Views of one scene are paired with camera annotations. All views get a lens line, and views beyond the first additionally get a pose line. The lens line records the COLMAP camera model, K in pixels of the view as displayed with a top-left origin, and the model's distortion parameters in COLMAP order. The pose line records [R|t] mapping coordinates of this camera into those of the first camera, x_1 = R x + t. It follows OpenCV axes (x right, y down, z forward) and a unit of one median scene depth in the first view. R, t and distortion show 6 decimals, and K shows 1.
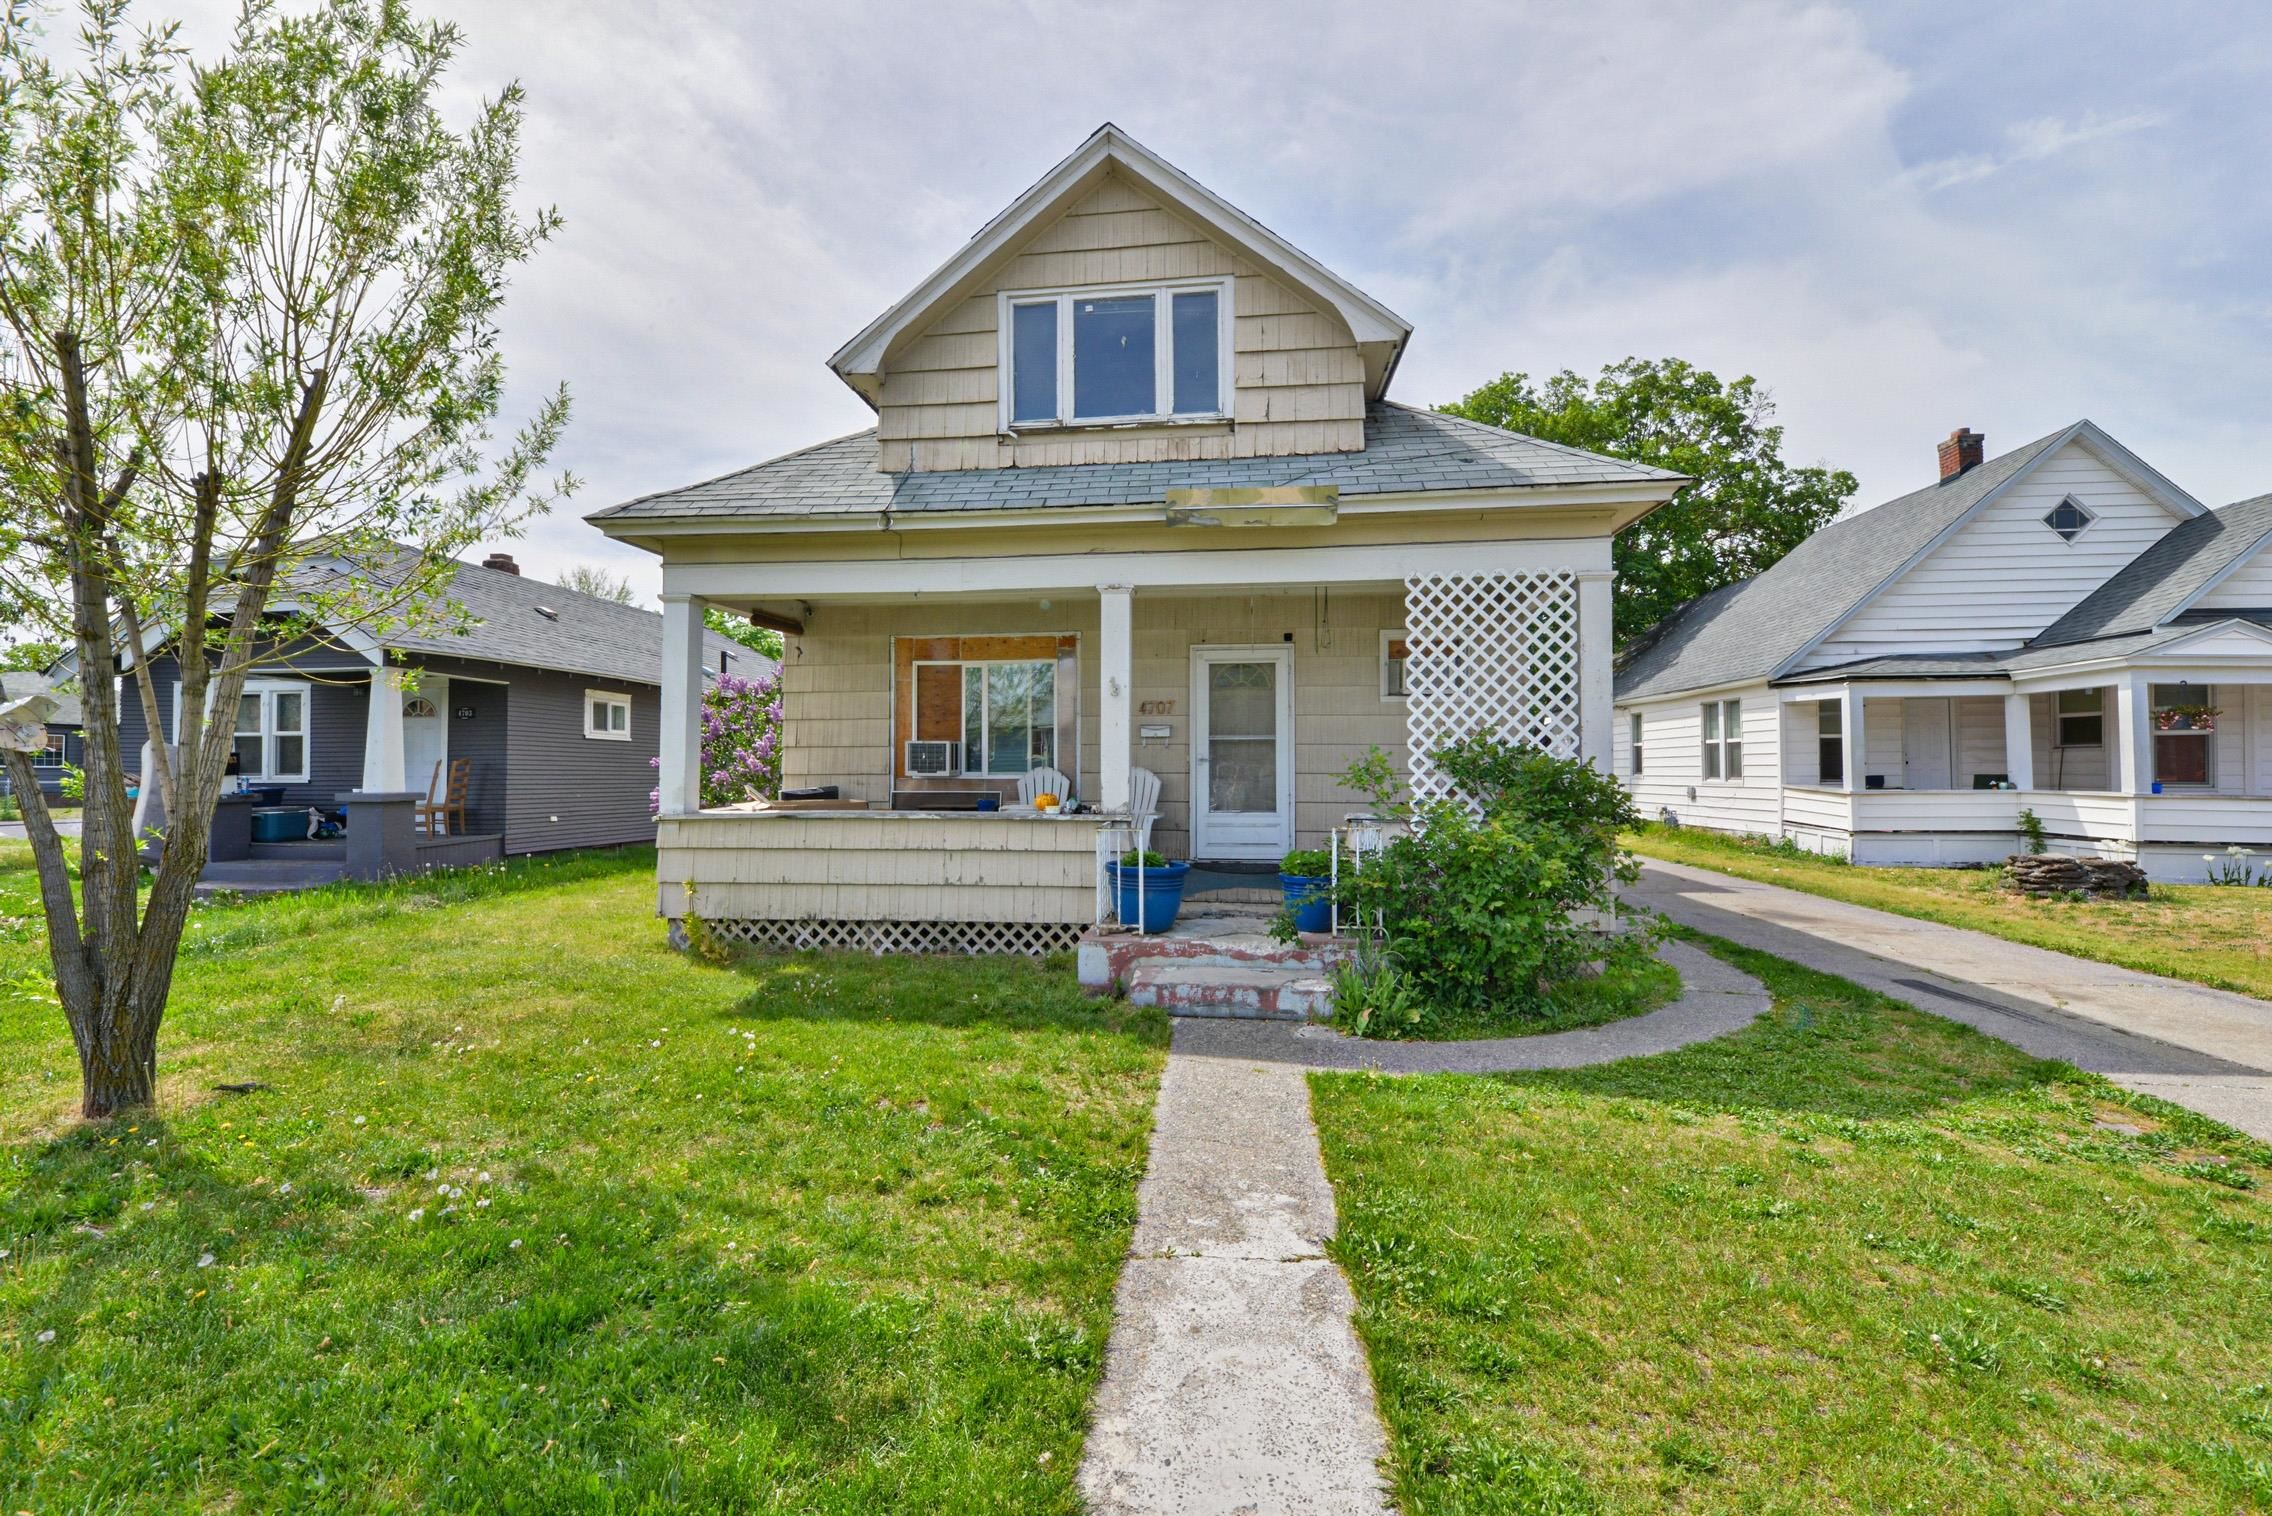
lens RADIAL K [[965.2, 0, 1127.0], [0, 965.2, 755.8], [0, 0, 1]] dist [-0.000976, -0.000680]
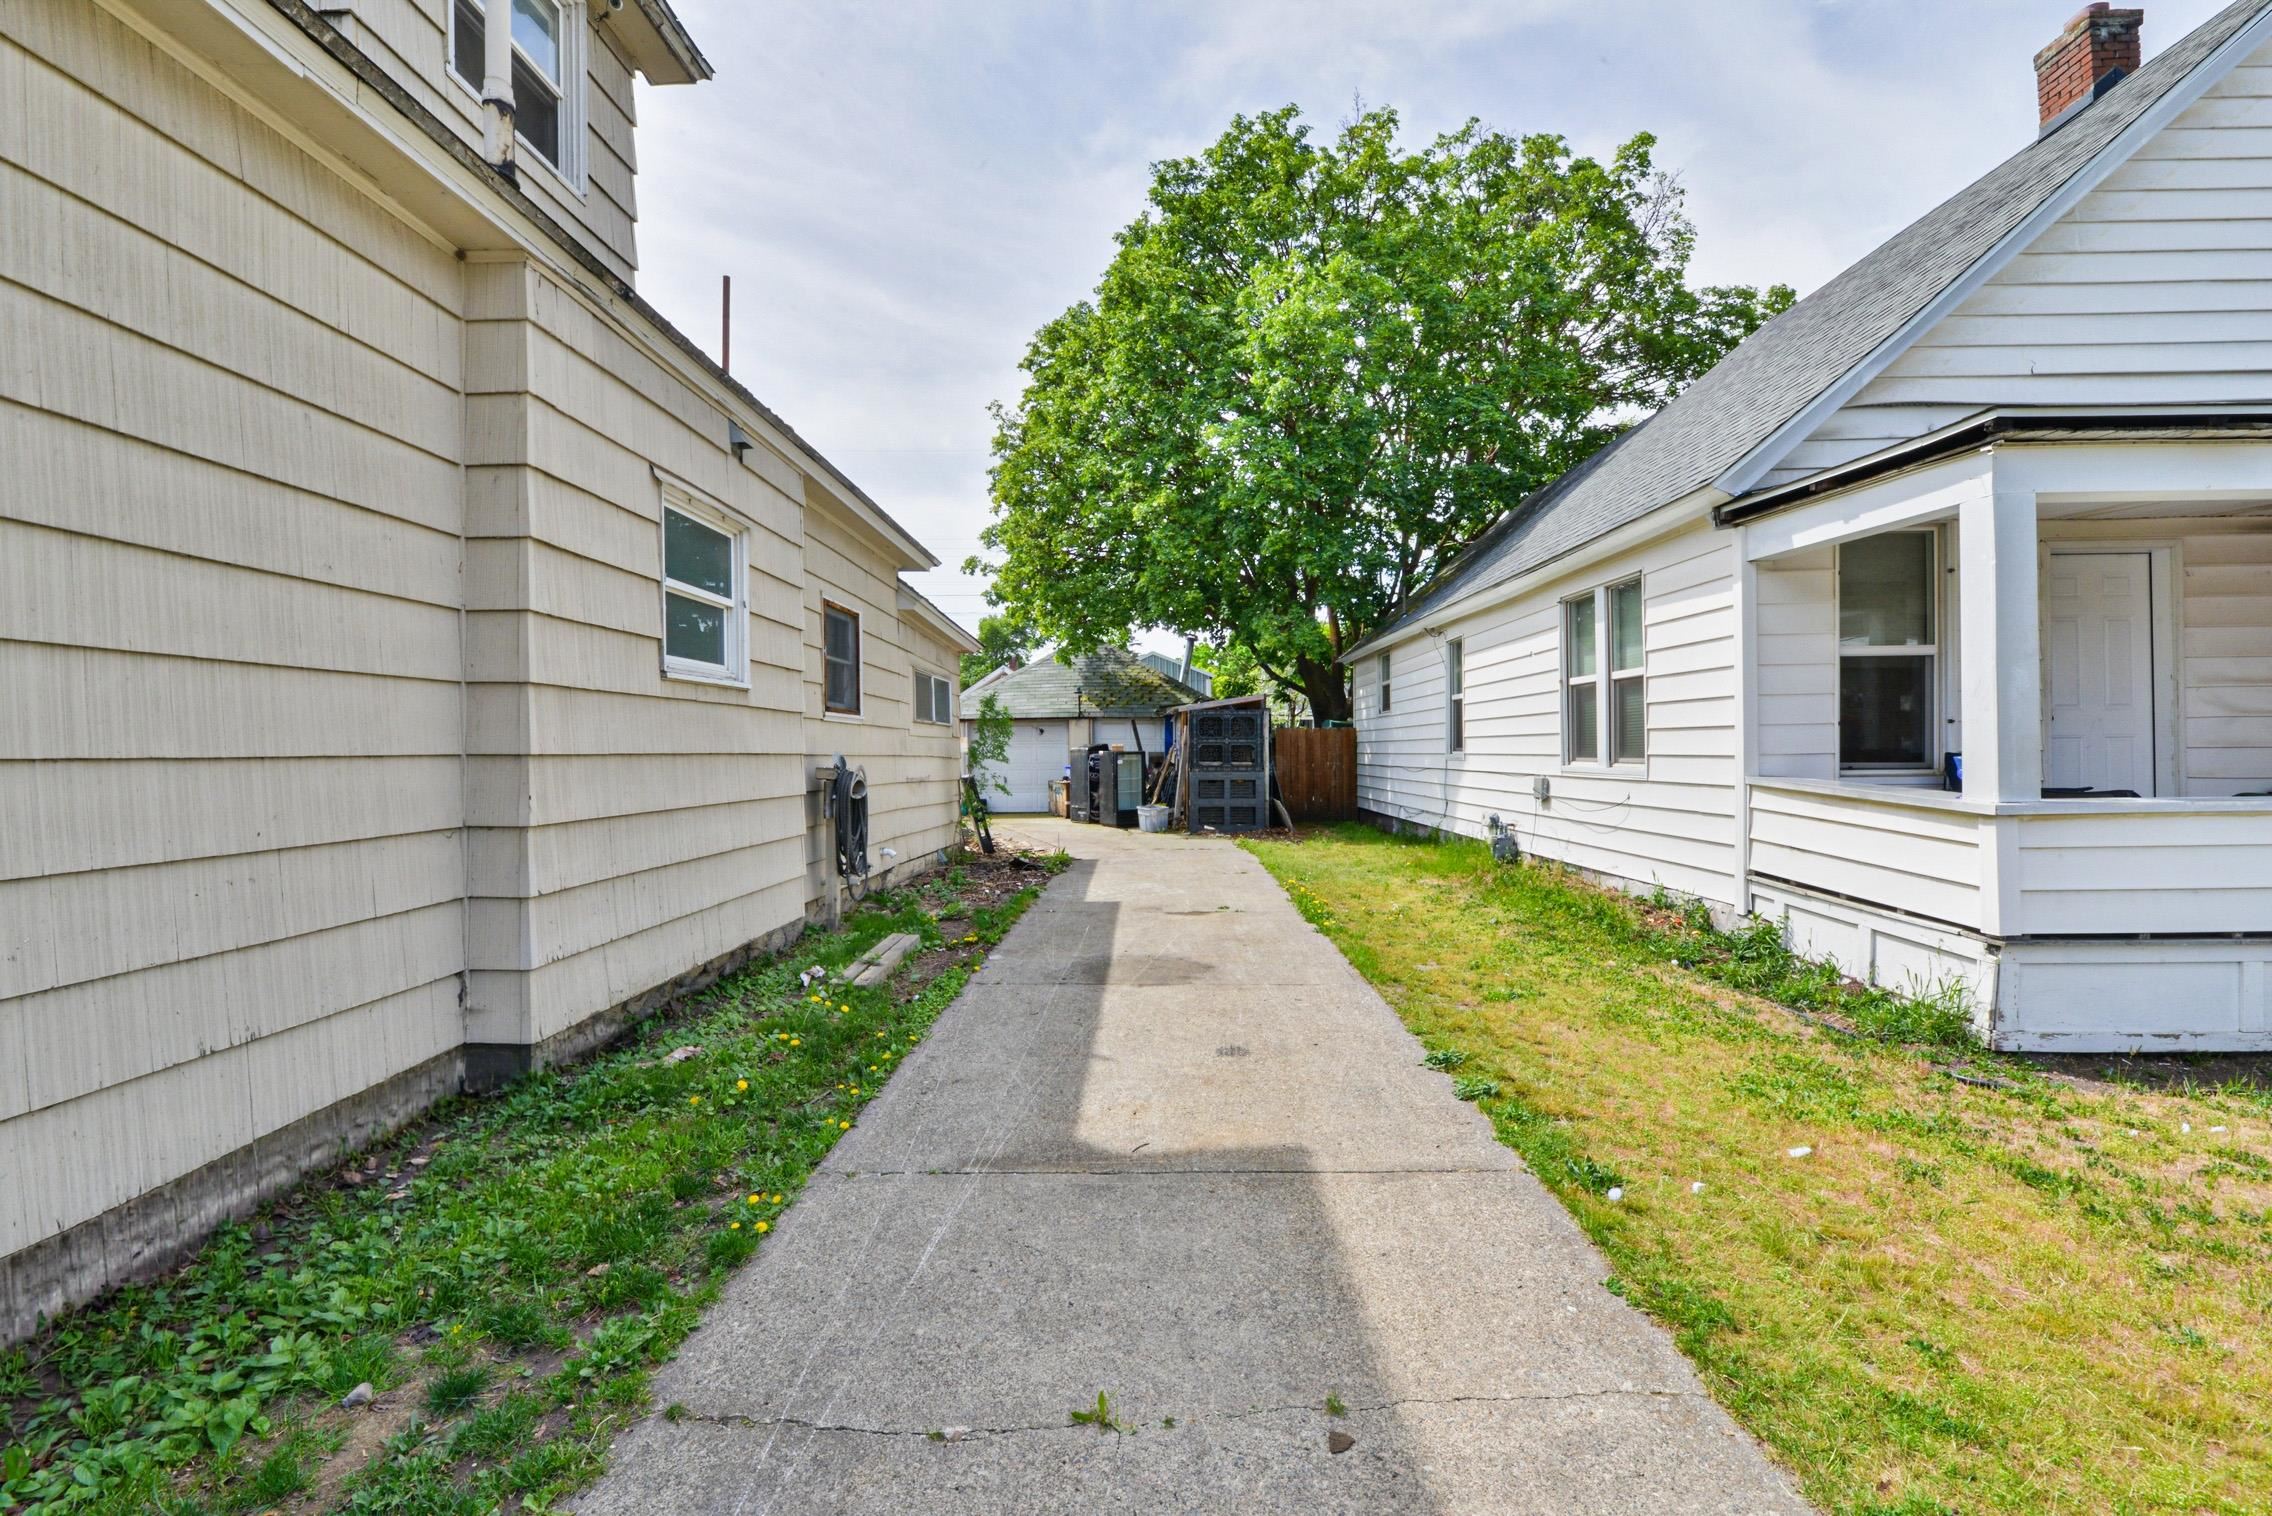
lens RADIAL K [[965.2, 0, 1139.8], [0, 965.2, 752.6], [0, 0, 1]] dist [-0.000976, -0.000680]
pose [[0.994946, -0.006886, 0.100172, 0.676643], [0.004982, 0.999802, 0.019246, 0.019137], [-0.100285, -0.018649, 0.994784, 1.086205]]
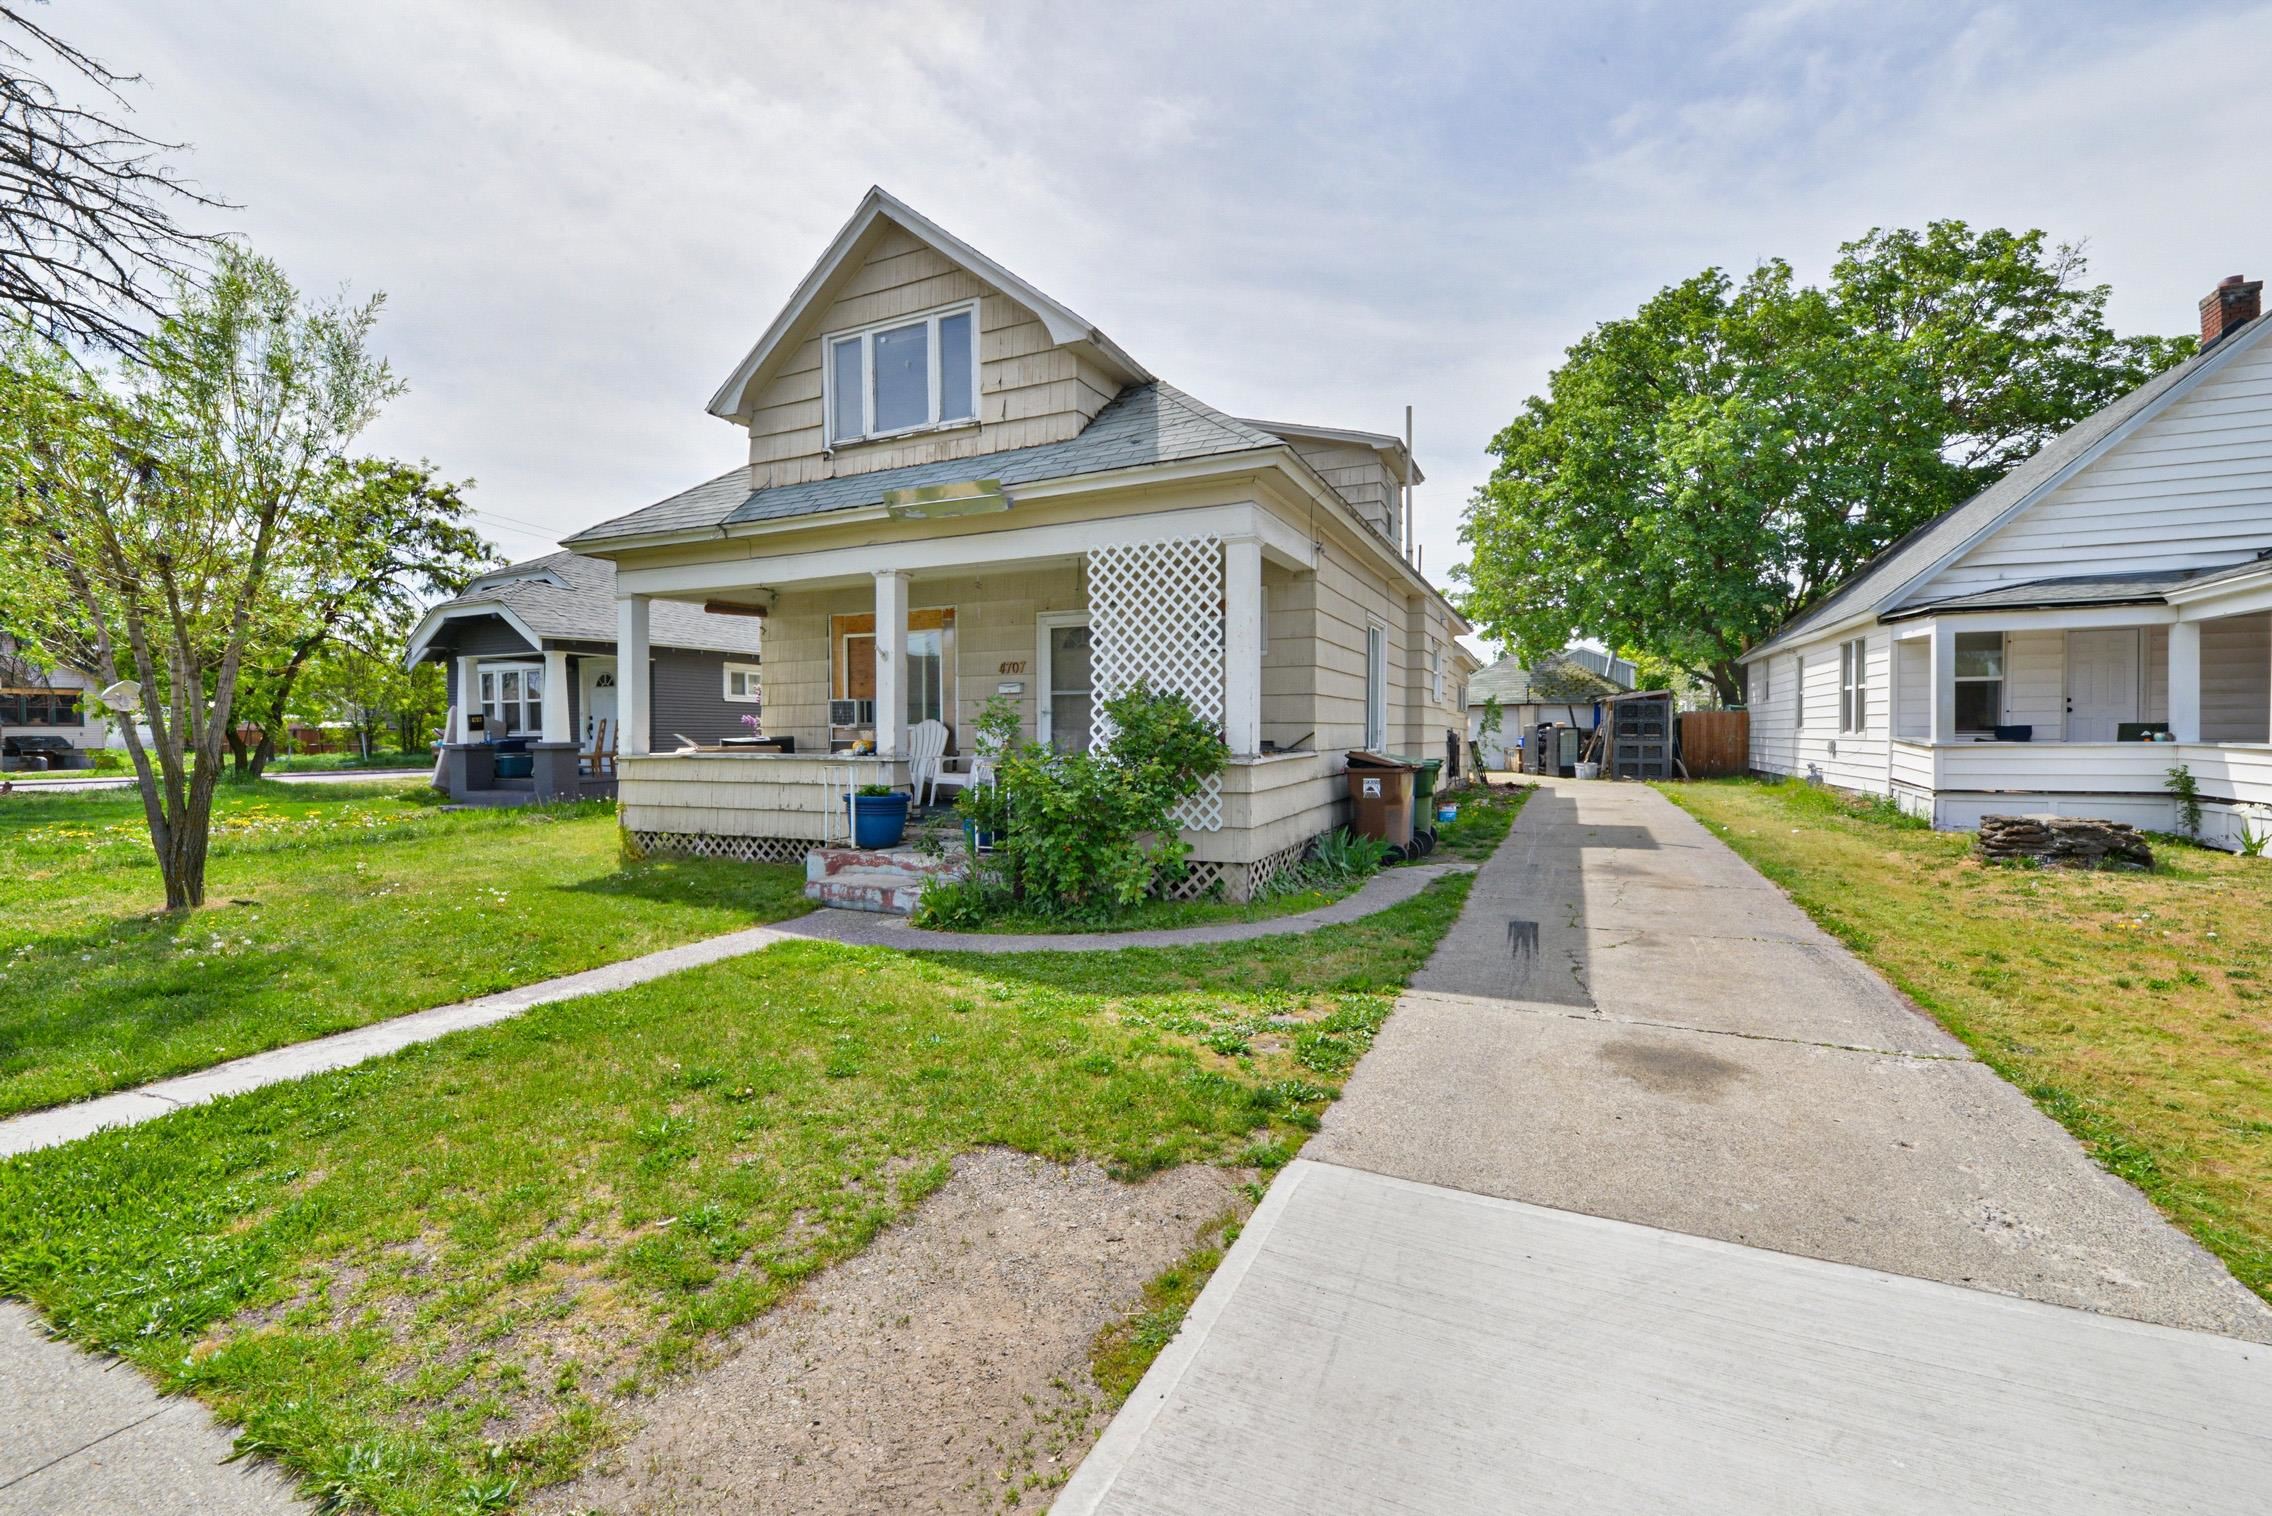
lens RADIAL K [[965.2, 0, 1115.7], [0, 965.2, 758.7], [0, 0, 1]] dist [-0.000976, -0.000680]
pose [[0.947424, 0.005742, -0.319930, 0.504553], [0.008819, 0.998990, 0.044048, 0.008993], [0.319860, -0.044554, 0.946417, -0.061699]]
